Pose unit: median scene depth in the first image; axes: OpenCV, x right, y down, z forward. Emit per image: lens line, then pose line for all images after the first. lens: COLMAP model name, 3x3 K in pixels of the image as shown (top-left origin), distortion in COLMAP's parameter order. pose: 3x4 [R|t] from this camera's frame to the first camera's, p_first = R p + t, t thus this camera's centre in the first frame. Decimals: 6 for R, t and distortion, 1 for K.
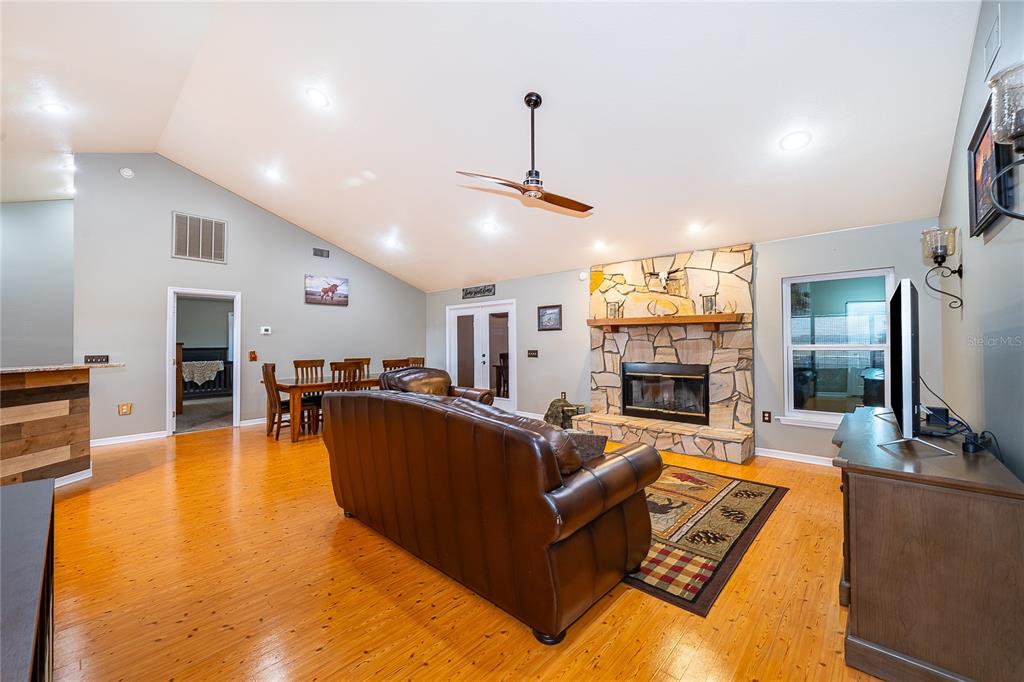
lens RADIAL K [[404.4, 0, 506.9], [0, 404.4, 340.3], [0, 0, 1]] dist [-0.003502, -0.000732]
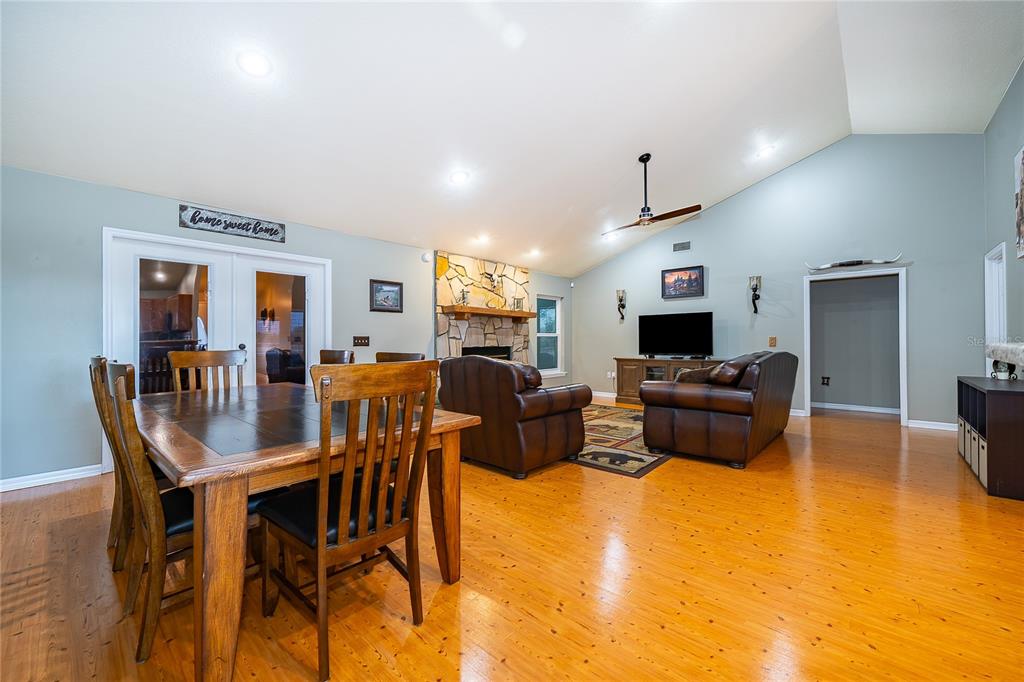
lens RADIAL K [[404.4, 0, 515.4], [0, 404.4, 339.2], [0, 0, 1]] dist [-0.003502, -0.000732]
pose [[-0.014454, 0.008325, 0.999861, -0.799998], [-0.004257, 0.999956, -0.008387, 0.040573], [-0.999886, -0.004377, -0.014418, 0.866904]]
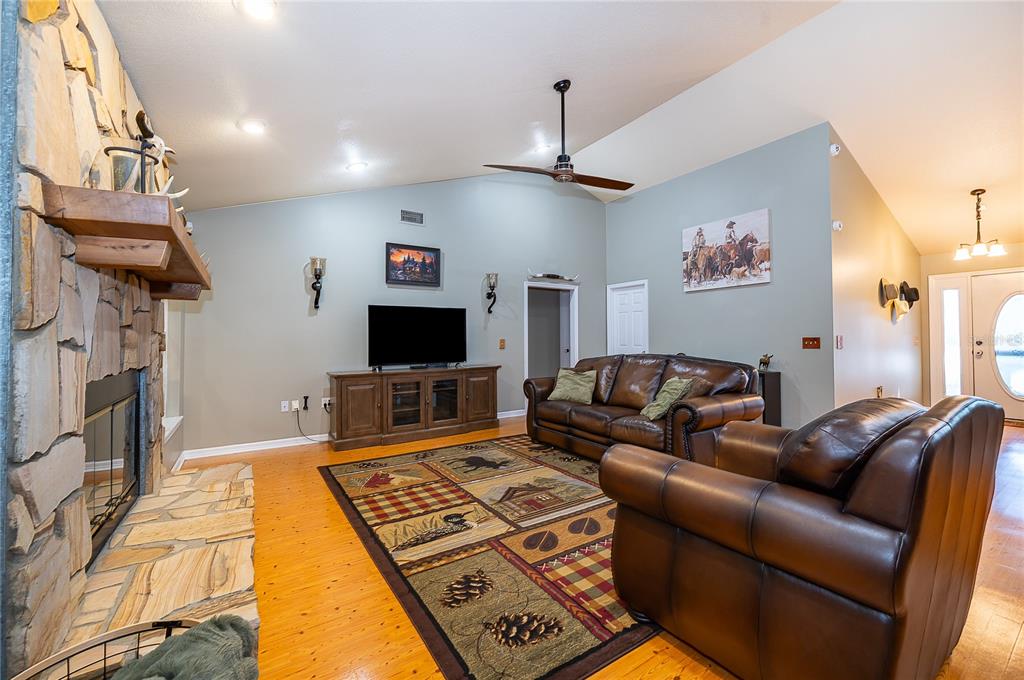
lens RADIAL K [[404.4, 0, 520.1], [0, 404.4, 333.8], [0, 0, 1]] dist [-0.003502, -0.000732]
pose [[-0.970219, 0.010943, 0.241982, -0.039604], [0.006684, 0.999808, -0.018414, 0.029430], [-0.242137, -0.016248, -0.970106, 1.168808]]
